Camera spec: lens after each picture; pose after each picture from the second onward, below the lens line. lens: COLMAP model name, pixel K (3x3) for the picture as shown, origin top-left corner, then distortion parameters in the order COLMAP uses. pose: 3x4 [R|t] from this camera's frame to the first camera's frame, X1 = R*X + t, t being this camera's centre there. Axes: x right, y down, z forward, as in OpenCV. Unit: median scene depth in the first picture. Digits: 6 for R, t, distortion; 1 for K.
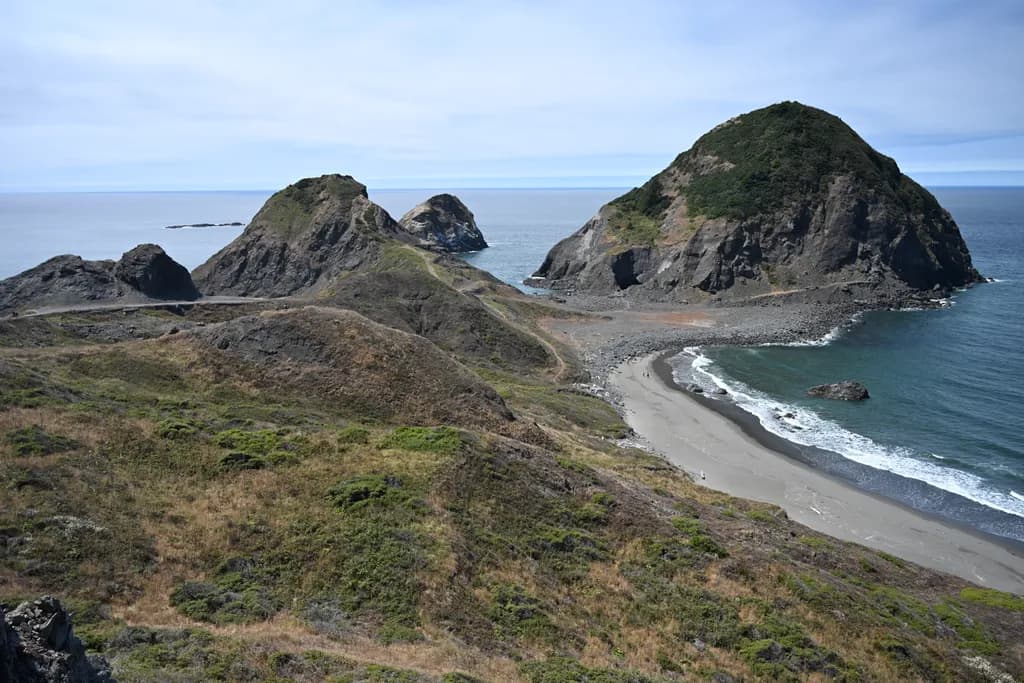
lens RADIAL K [[768.6, 0, 512.7], [0, 768.6, 344.0], [0, 0, 1]] dist [-0.014468, -0.000357]
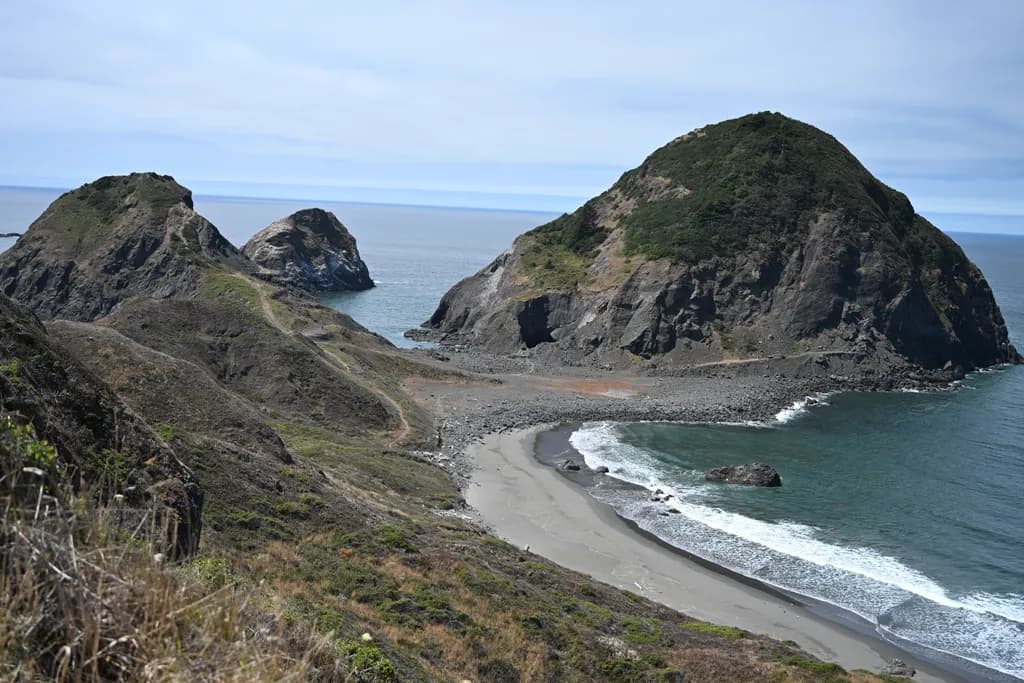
lens RADIAL K [[1172.8, 0, 511.4], [0, 1172.8, 339.7], [0, 0, 1]] dist [-0.015381, 0.000000]
pose [[0.997078, 0.049066, 0.058557, 0.059417], [-0.043684, 0.994993, -0.089895, 0.024292], [-0.062675, 0.087075, 0.994228, -0.127453]]
